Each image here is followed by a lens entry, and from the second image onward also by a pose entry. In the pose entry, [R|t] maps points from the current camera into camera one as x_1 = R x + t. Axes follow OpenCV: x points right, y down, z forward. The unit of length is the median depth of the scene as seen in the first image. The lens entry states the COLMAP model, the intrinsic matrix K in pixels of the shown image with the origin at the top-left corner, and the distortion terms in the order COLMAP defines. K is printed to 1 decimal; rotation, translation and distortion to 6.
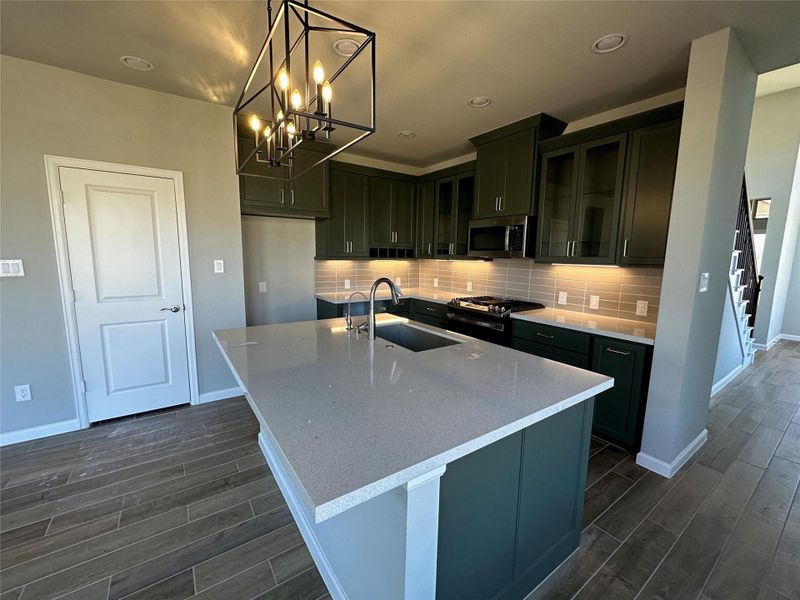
lens RADIAL K [[322.4, 0, 402.4], [0, 322.4, 305.8], [0, 0, 1]] dist [-0.006118, 0.000802]
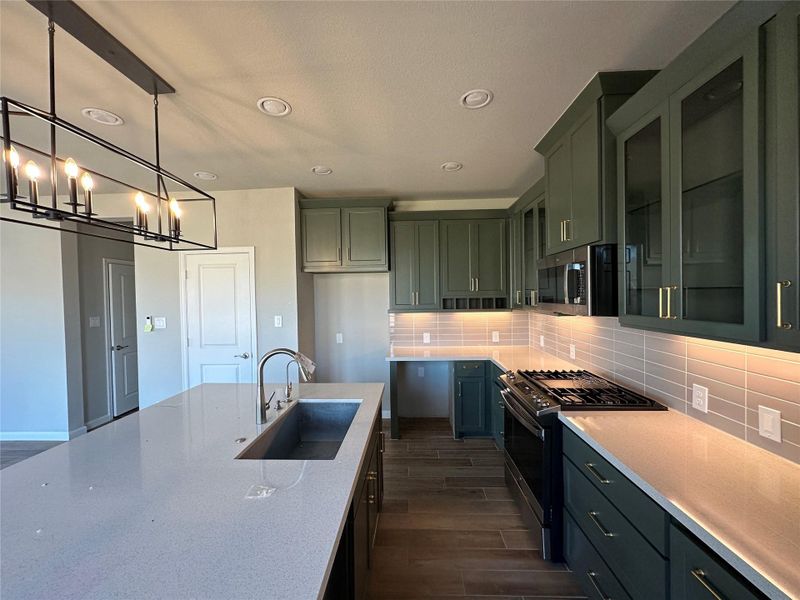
lens RADIAL K [[321.0, 0, 395.6], [0, 321.0, 303.1], [0, 0, 1]] dist [-0.003852, 0.000091]
pose [[0.797639, -0.014505, -0.602961, 0.417289], [-0.065920, 0.991625, -0.111059, -0.081081], [0.599522, 0.128332, 0.790003, 0.316241]]
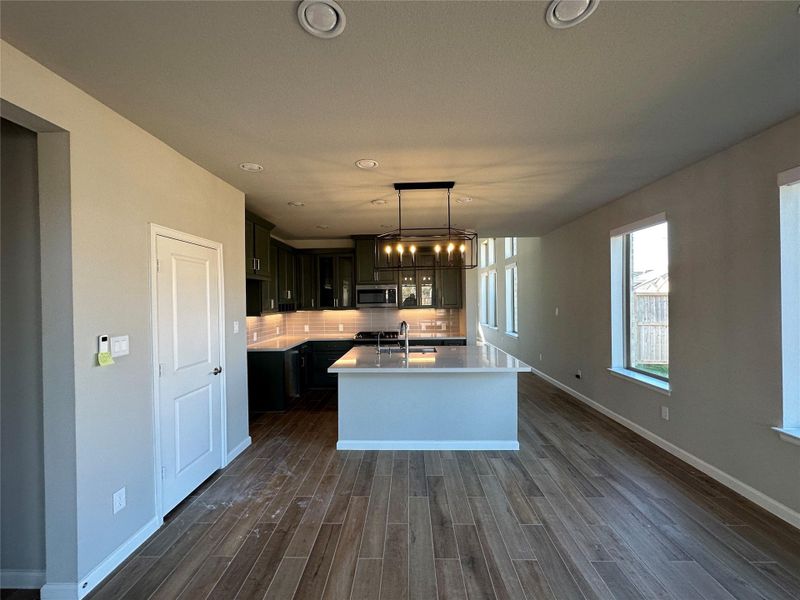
lens RADIAL K [[322.4, 0, 391.1], [0, 322.4, 305.1], [0, 0, 1]] dist [-0.006118, 0.000802]
pose [[0.611282, -0.039770, 0.790413, -1.028238], [0.149595, 0.986539, -0.066054, -0.042059], [-0.777146, 0.158619, 0.609003, -0.077826]]
